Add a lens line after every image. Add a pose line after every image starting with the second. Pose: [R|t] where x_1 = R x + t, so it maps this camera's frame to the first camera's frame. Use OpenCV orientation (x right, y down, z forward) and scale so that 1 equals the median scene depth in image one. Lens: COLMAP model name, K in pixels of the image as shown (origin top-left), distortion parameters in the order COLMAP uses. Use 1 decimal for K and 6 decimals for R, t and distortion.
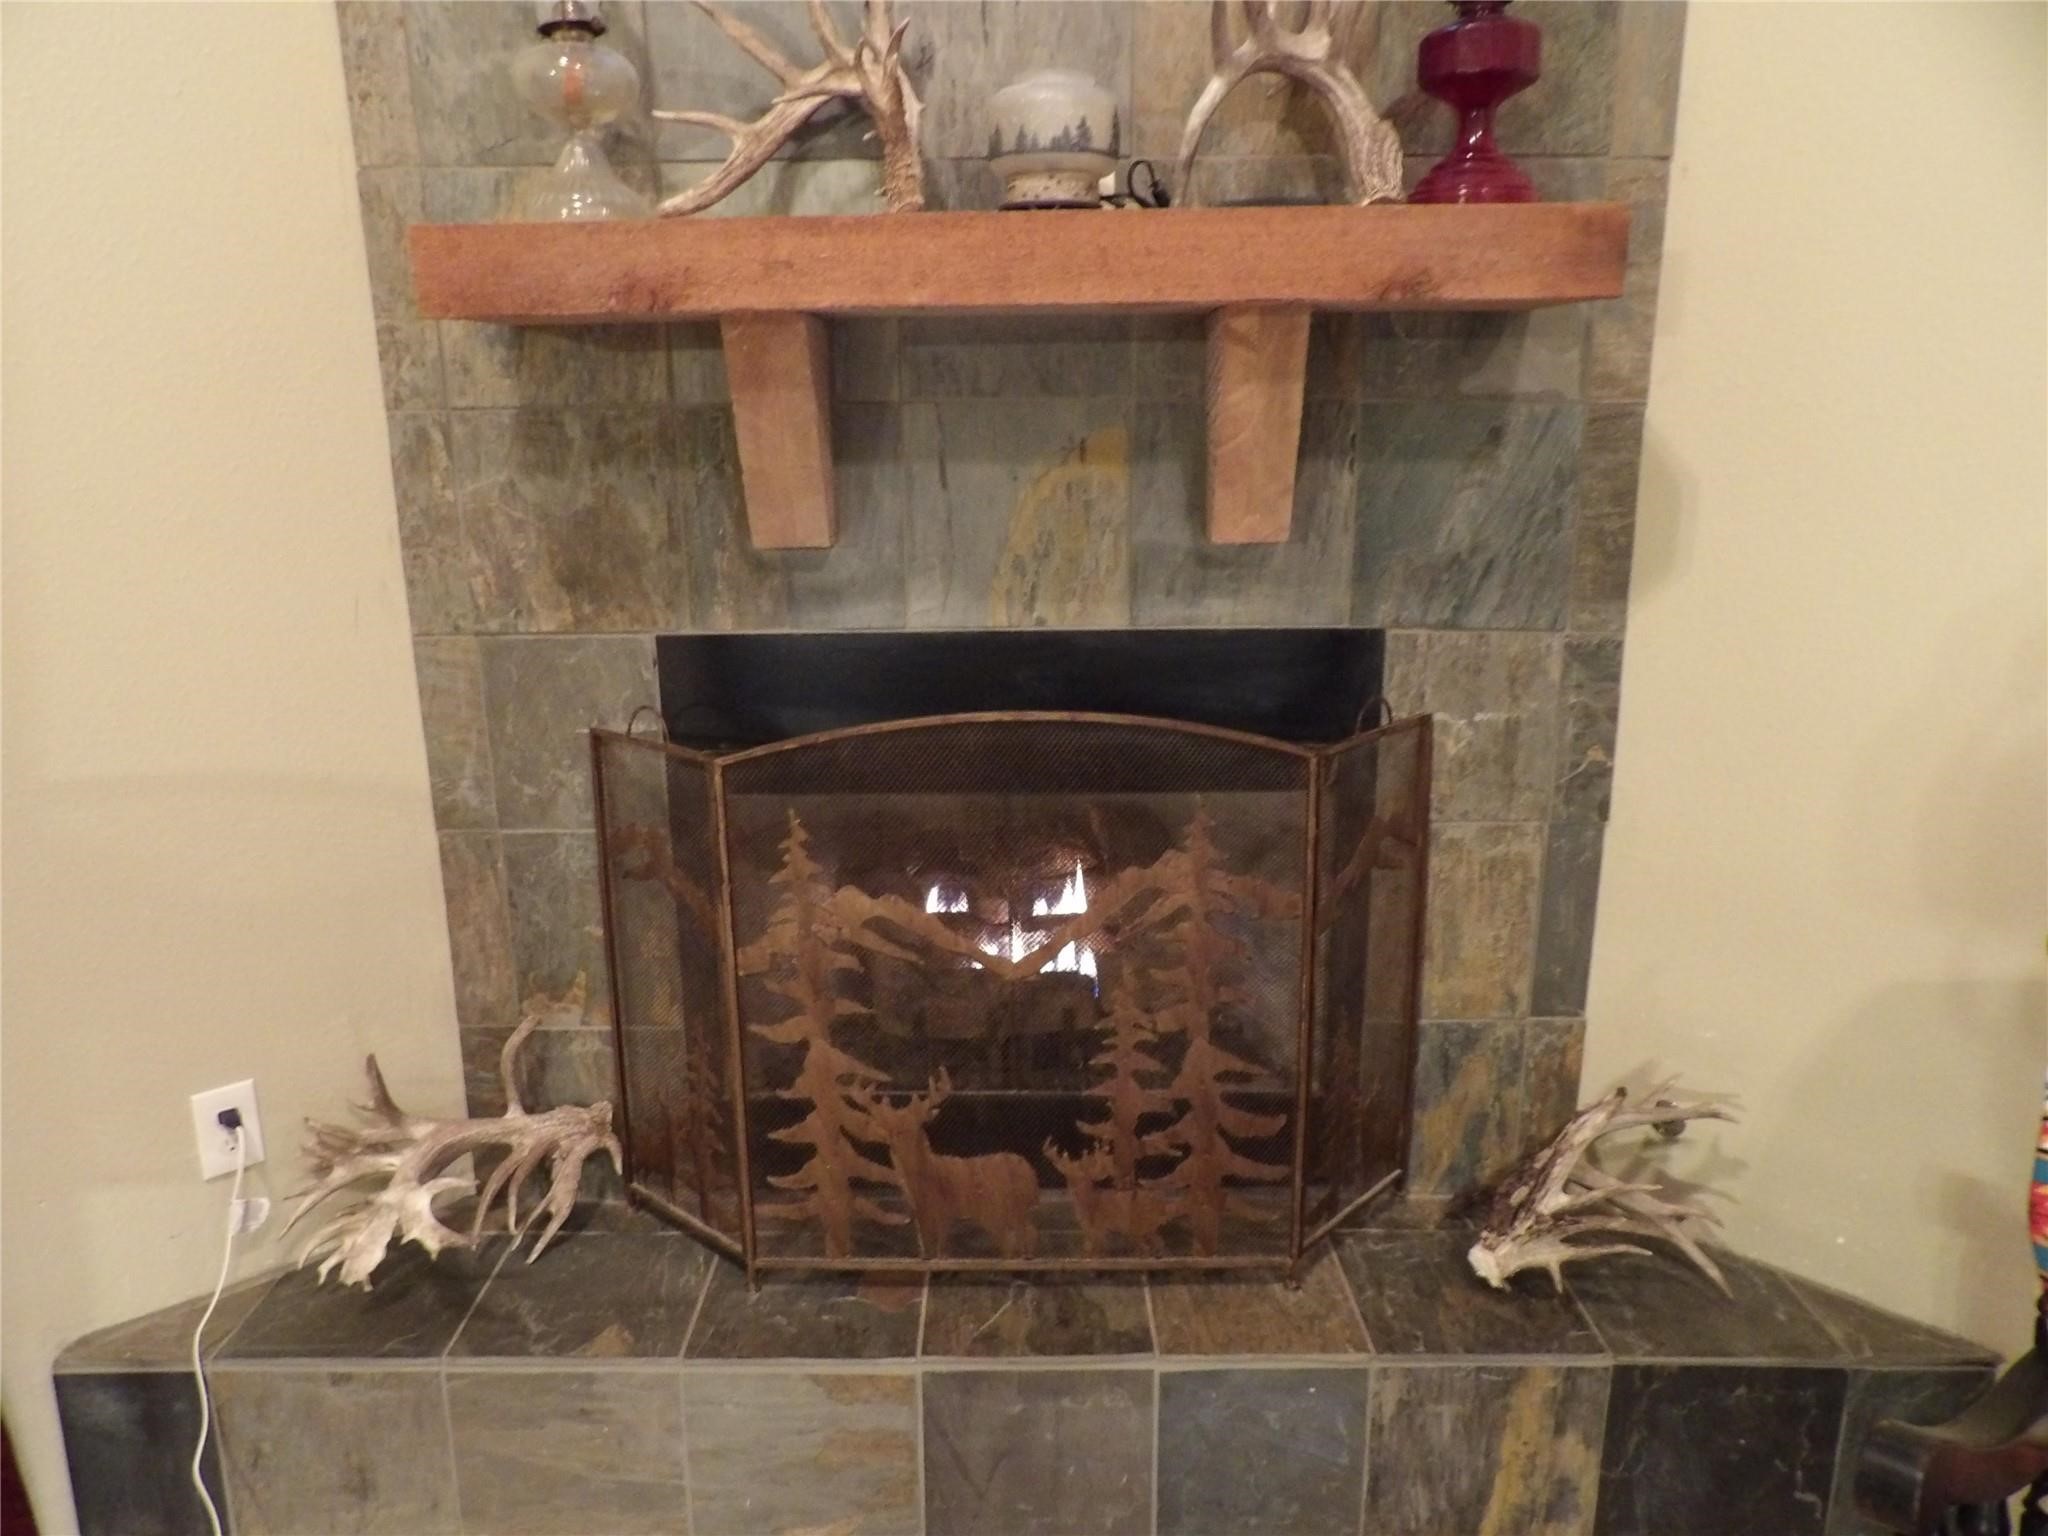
lens RADIAL K [[1430.2, 0, 1015.1], [0, 1430.2, 785.1], [0, 0, 1]] dist [-0.024505, 0.001435]
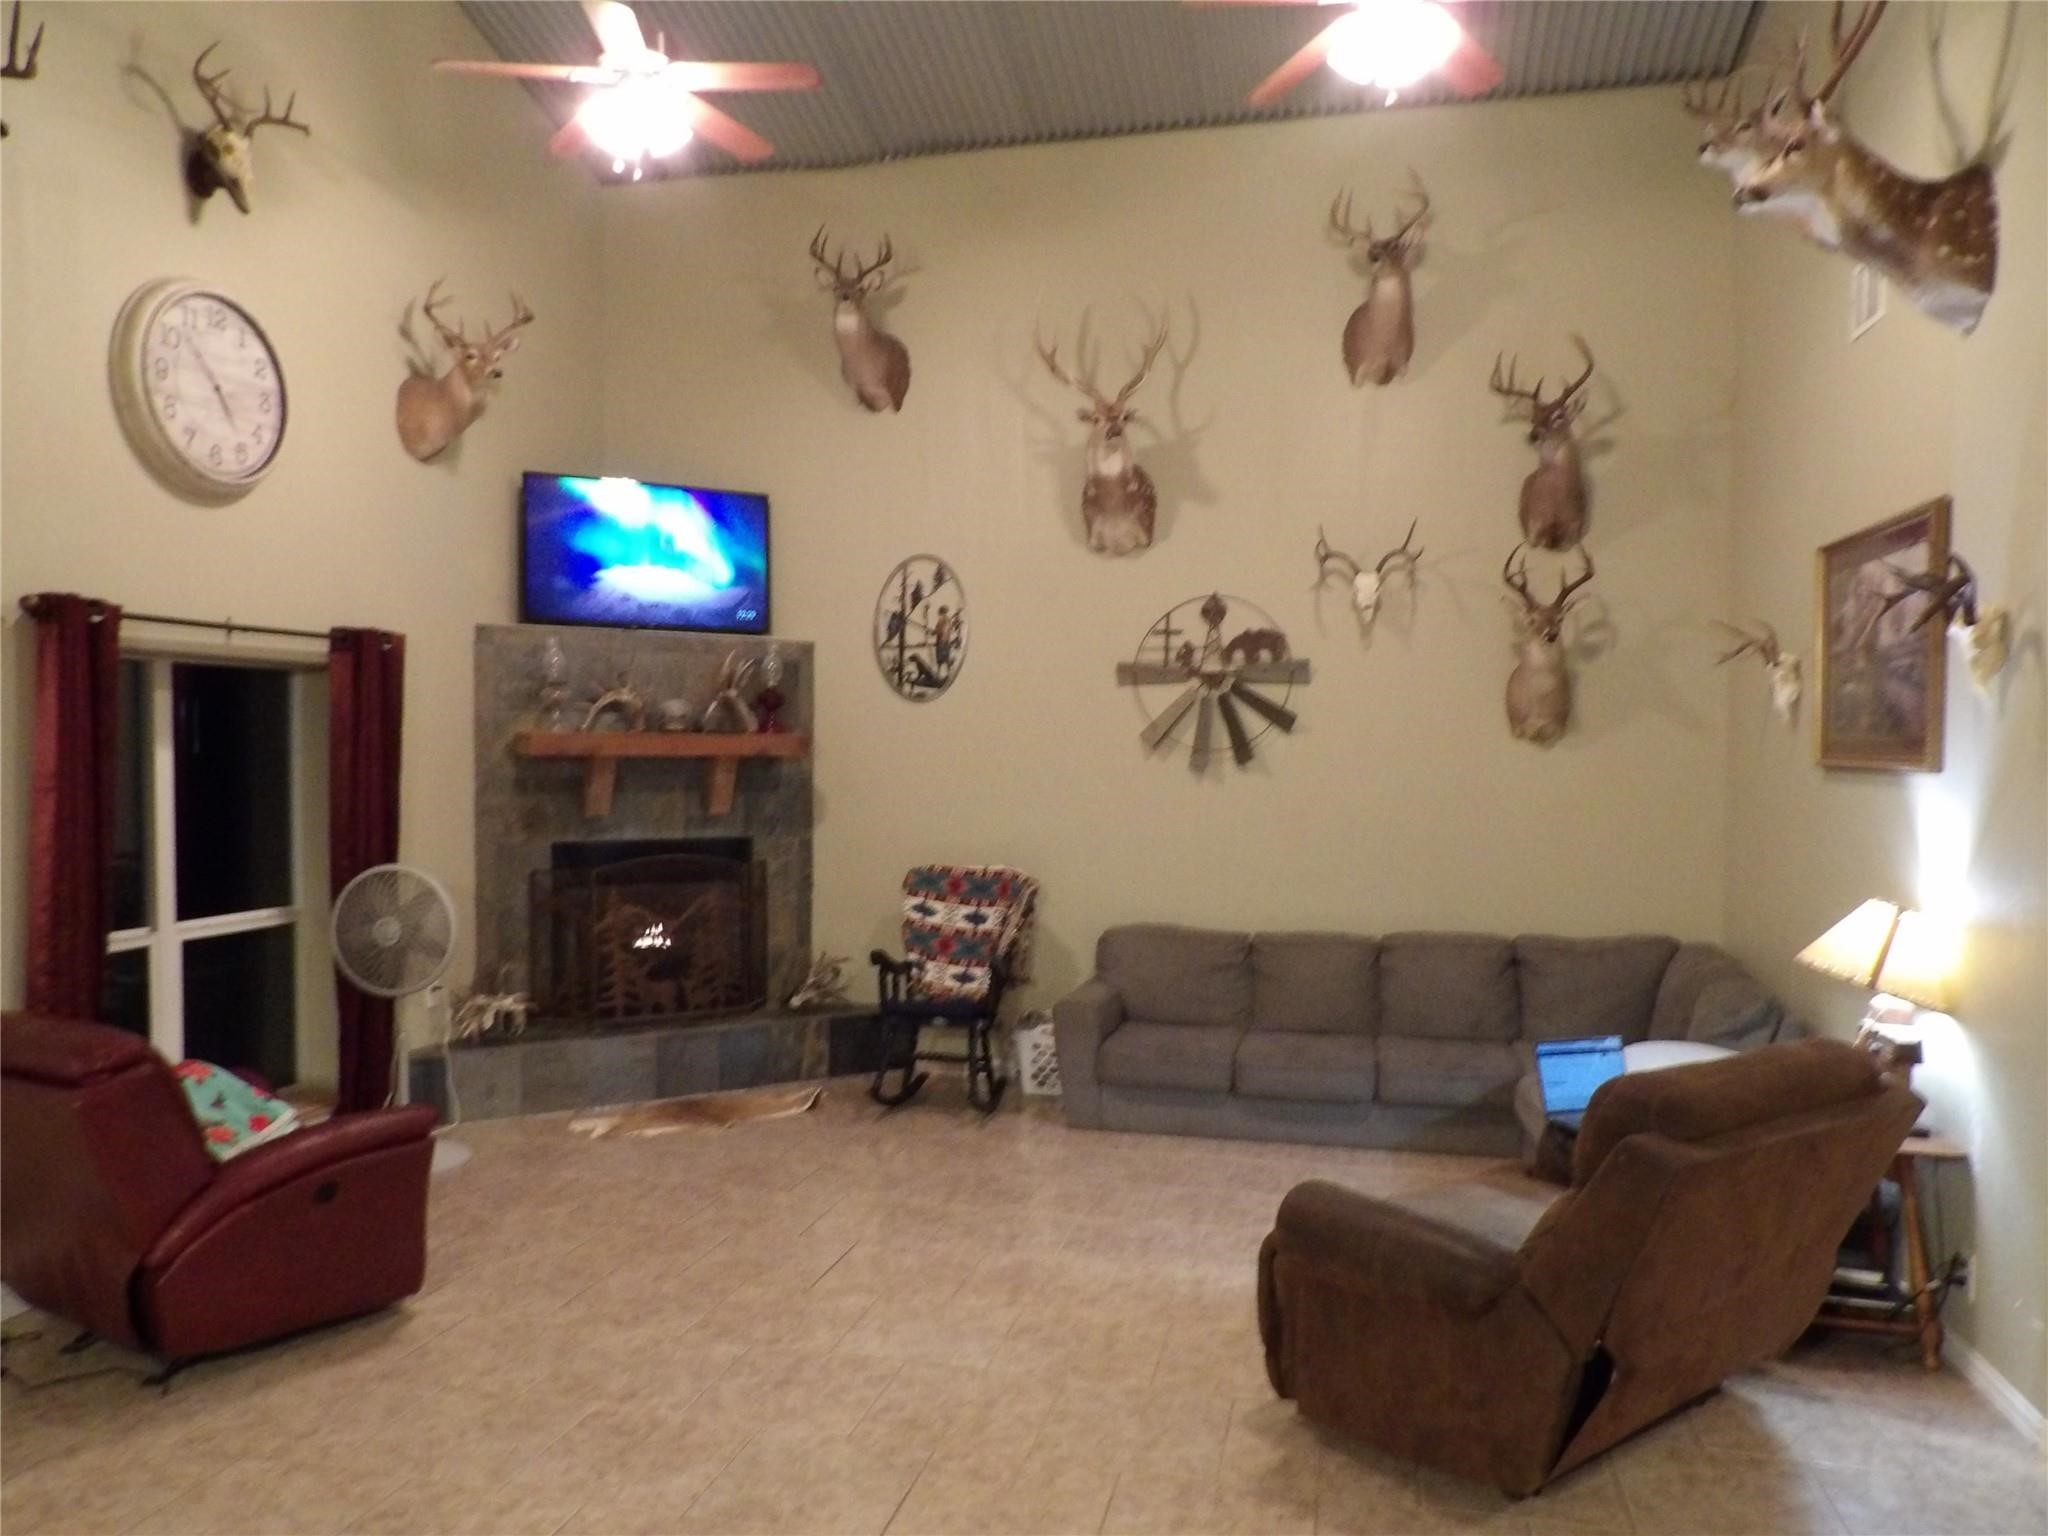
lens RADIAL K [[1430.2, 0, 1023.8], [0, 1430.2, 775.1], [0, 0, 1]] dist [-0.024505, 0.001435]
pose [[0.833908, 0.007262, 0.551855, -1.216001], [0.124415, 0.971702, -0.200790, 0.574032], [-0.537697, 0.236099, 0.809407, -2.443877]]
